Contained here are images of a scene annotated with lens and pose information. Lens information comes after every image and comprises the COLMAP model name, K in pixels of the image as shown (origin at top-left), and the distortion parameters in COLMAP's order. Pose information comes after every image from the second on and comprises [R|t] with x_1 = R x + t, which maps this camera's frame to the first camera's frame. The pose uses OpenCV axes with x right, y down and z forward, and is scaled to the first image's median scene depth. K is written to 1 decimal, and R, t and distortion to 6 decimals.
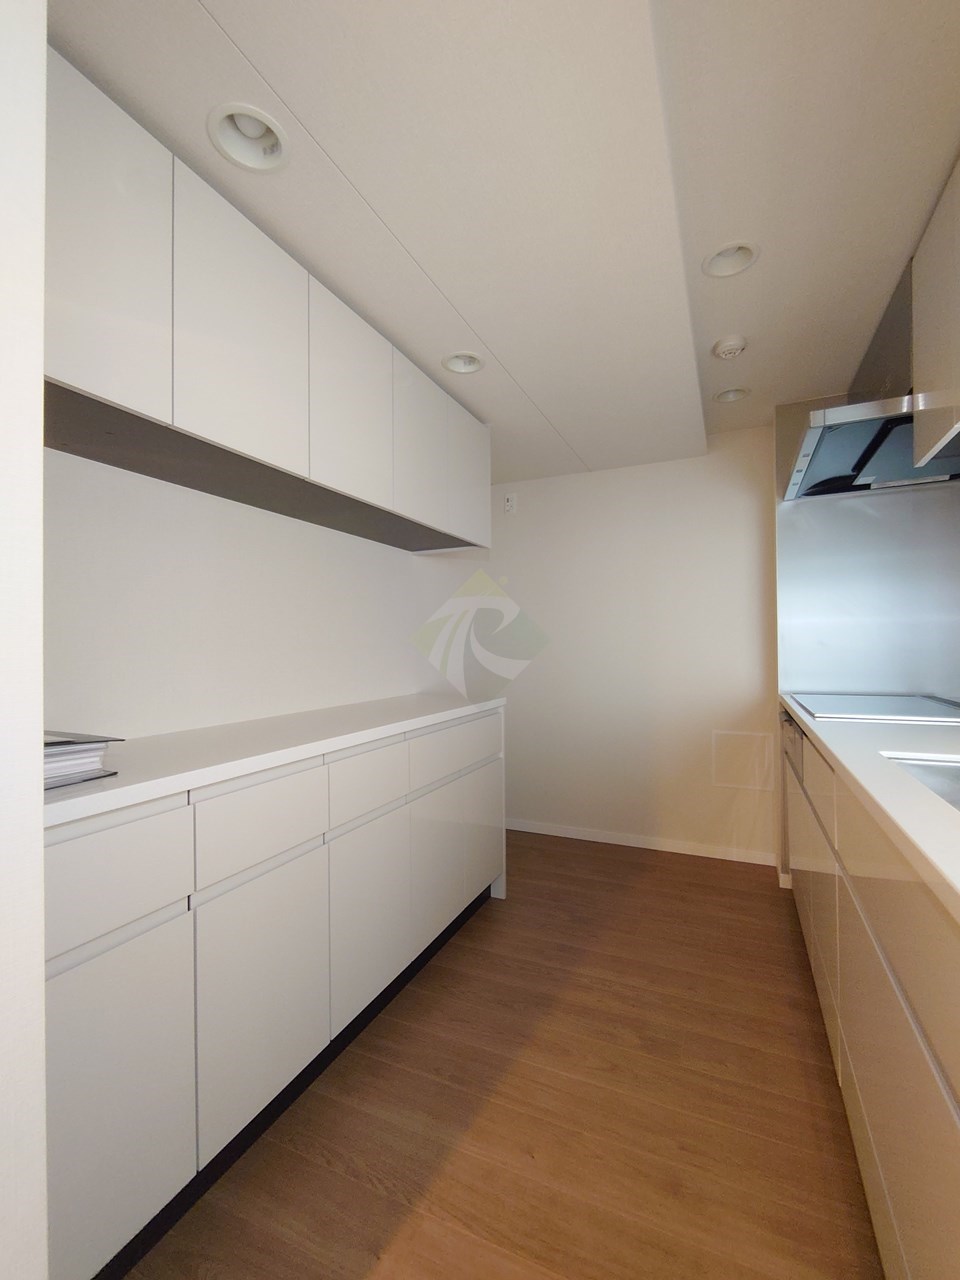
lens RADIAL K [[552.5, 0, 480.0], [0, 552.5, 640.1], [0, 0, 1]] dist [-0.000498, 0.000330]
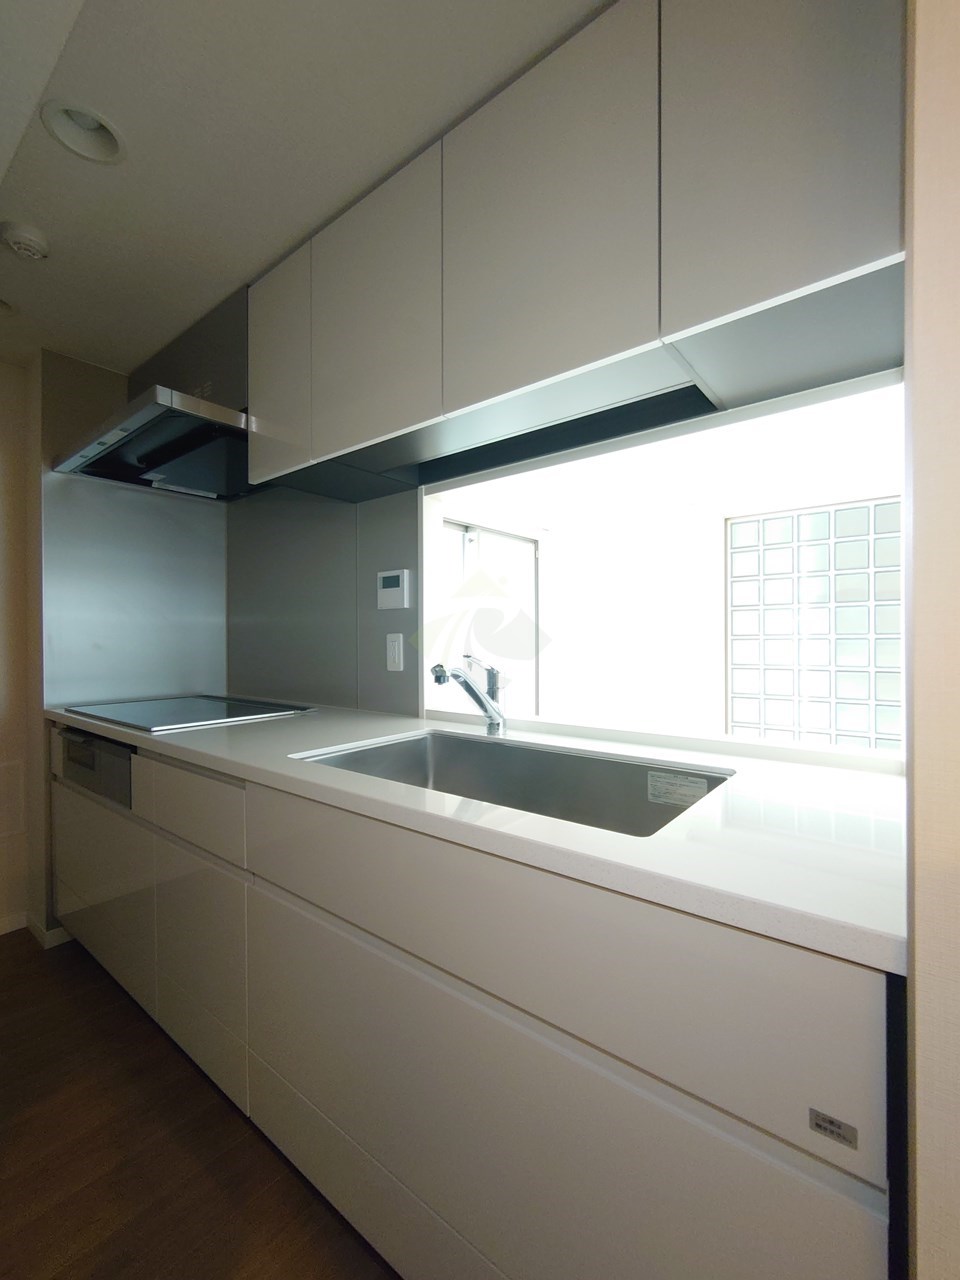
lens RADIAL K [[552.5, 0, 483.4], [0, 552.5, 643.1], [0, 0, 1]] dist [-0.000498, 0.000330]
pose [[0.229885, 0.003386, 0.973212, -0.102851], [-0.006726, 0.999976, -0.001890, -0.001314], [-0.973195, -0.006111, 0.229902, 0.209353]]
